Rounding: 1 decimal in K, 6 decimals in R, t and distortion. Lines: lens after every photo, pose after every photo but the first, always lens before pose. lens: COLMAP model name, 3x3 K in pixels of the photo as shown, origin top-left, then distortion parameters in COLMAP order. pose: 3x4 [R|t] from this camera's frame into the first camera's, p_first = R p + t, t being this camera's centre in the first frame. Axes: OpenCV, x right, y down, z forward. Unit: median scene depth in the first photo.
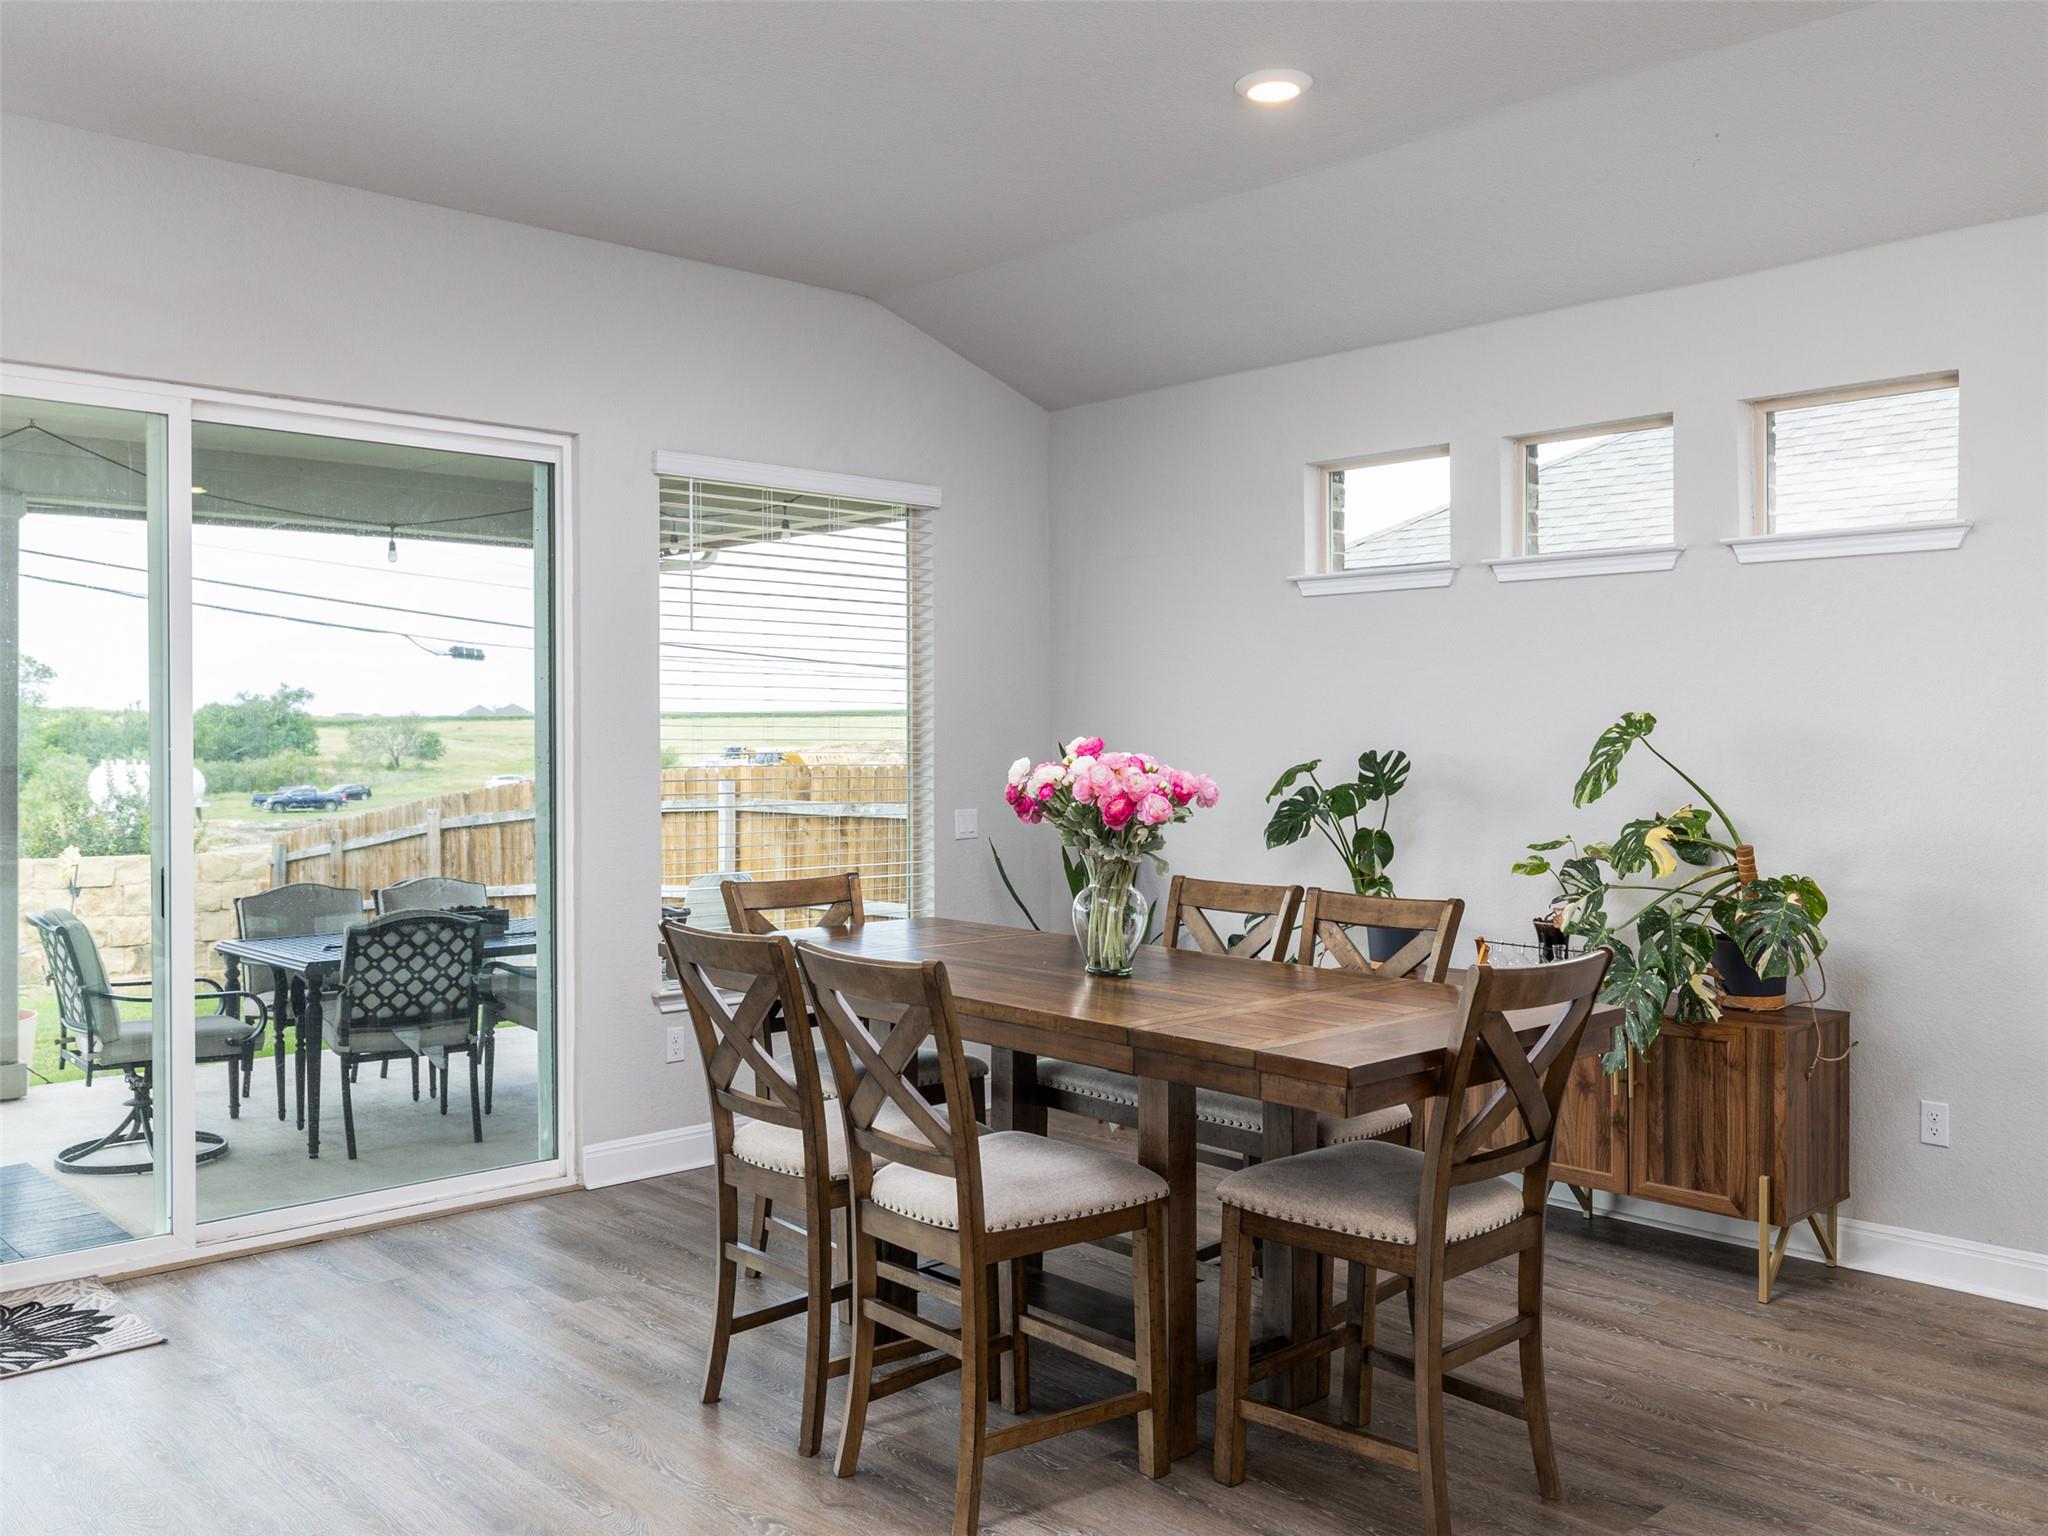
lens RADIAL K [[1743.4, 0, 1024.0], [0, 1743.4, 768.0], [0, 0, 1]] dist [0.007996, -0.000415]
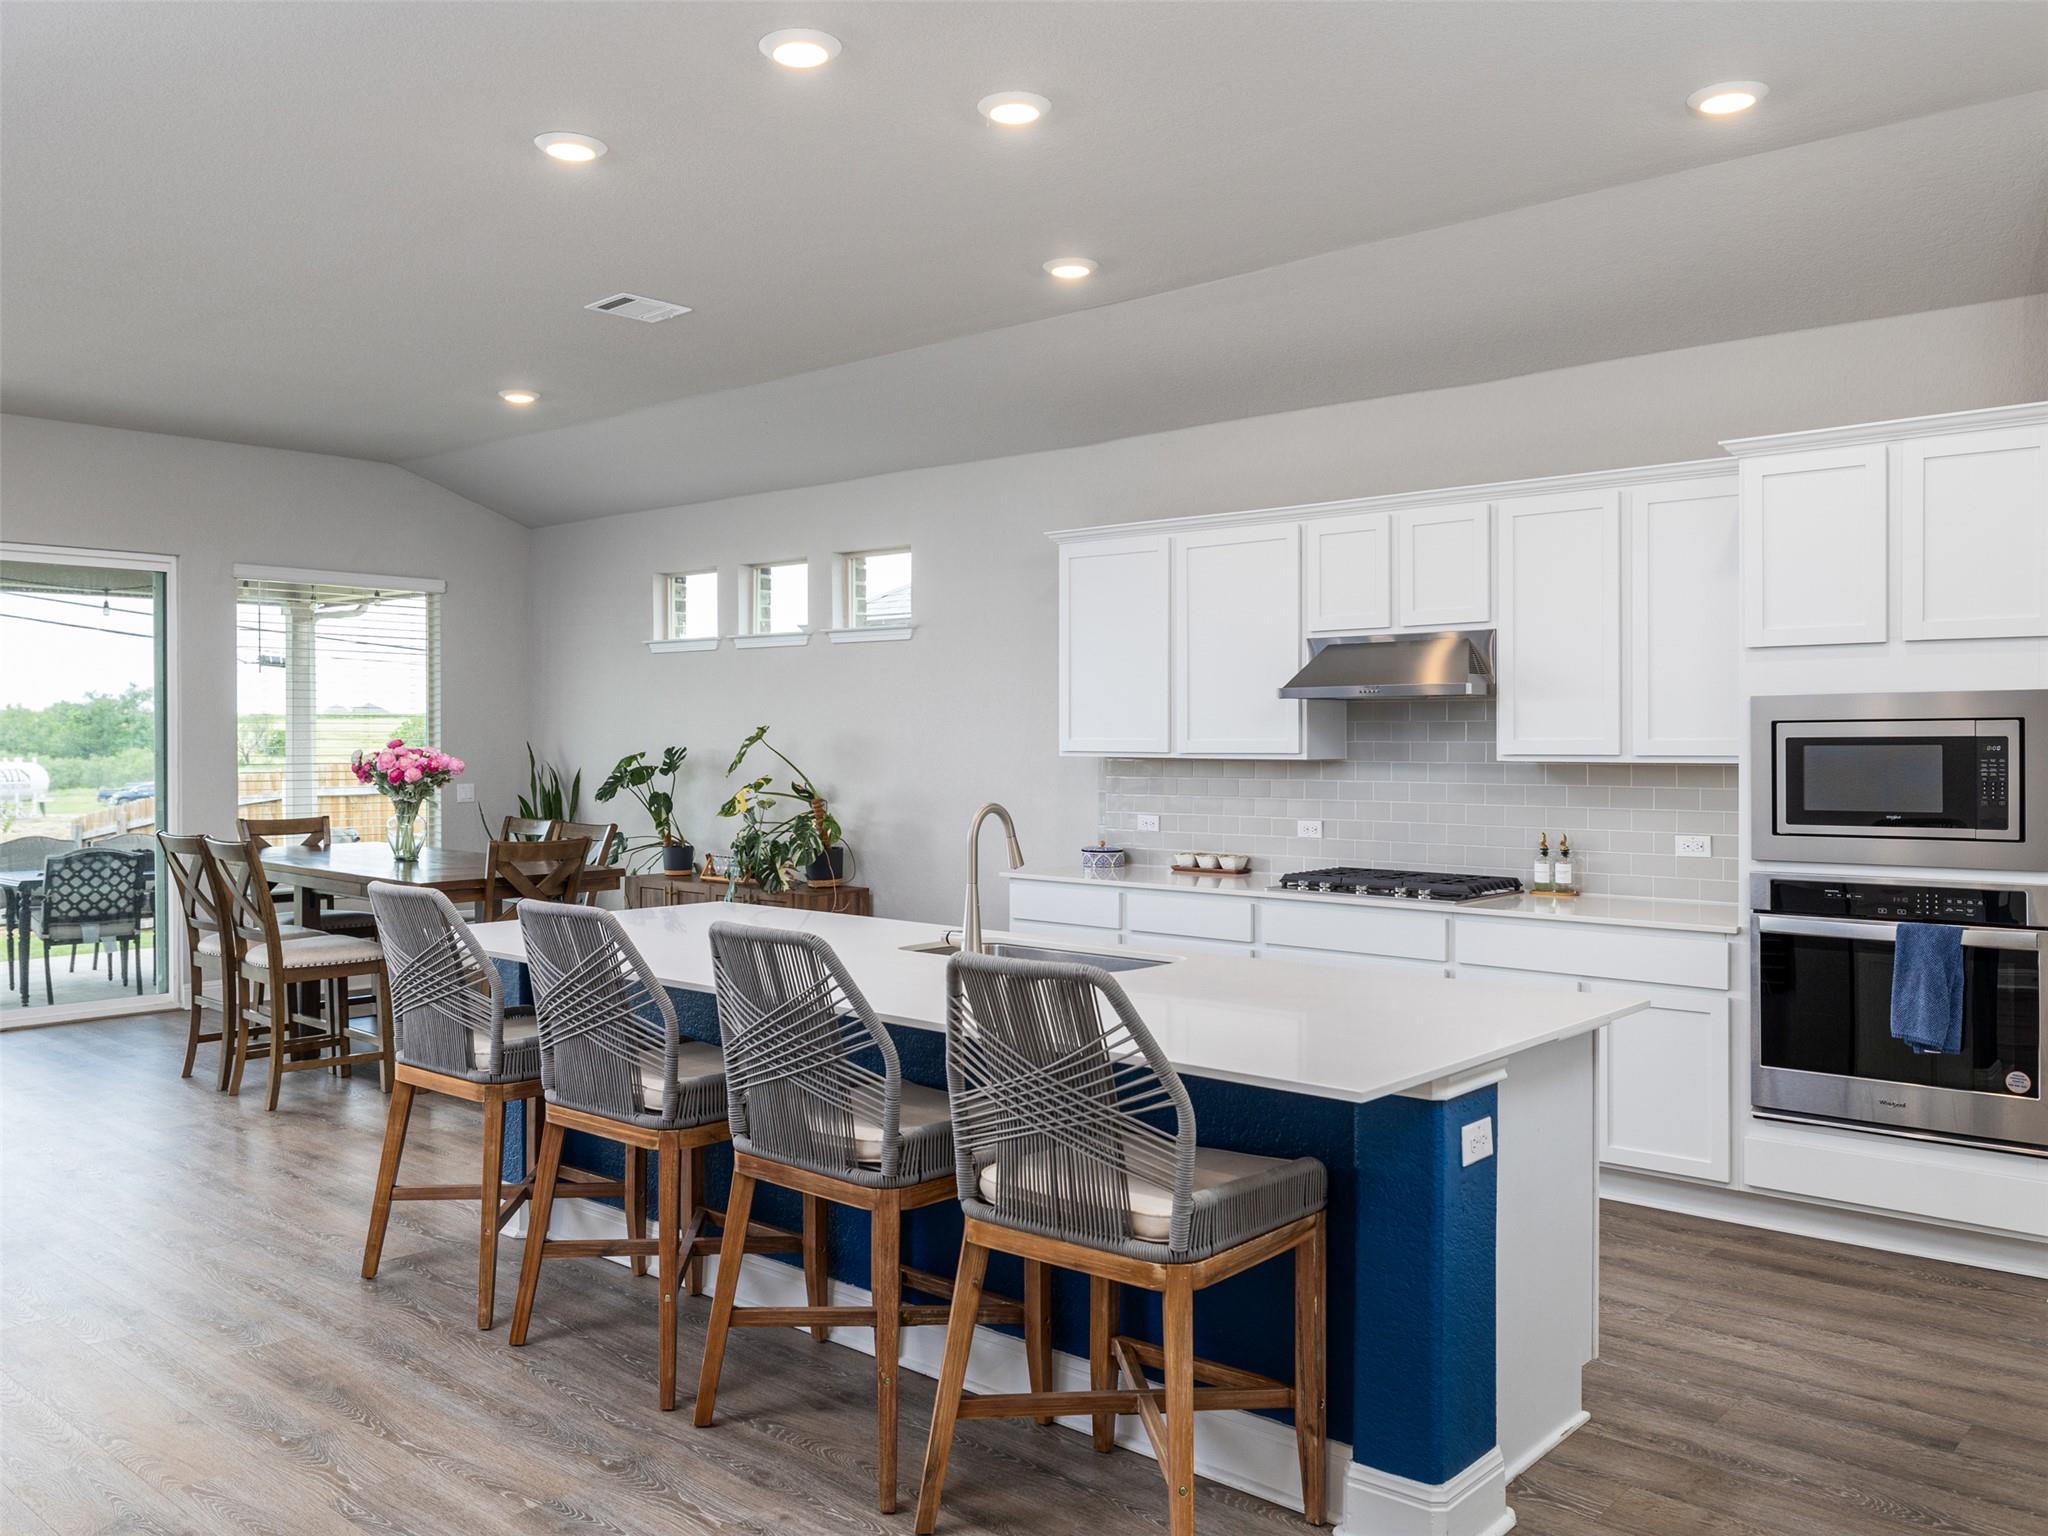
lens RADIAL K [[1641.9, 0, 1021.7], [0, 1641.9, 759.9], [0, 0, 1]] dist [0.002201, 0.007132]
pose [[0.995772, 0.000232, 0.091858, 0.343608], [0.000061, 0.999995, -0.003187, 0.007456], [-0.091858, 0.003179, 0.995767, -0.544027]]
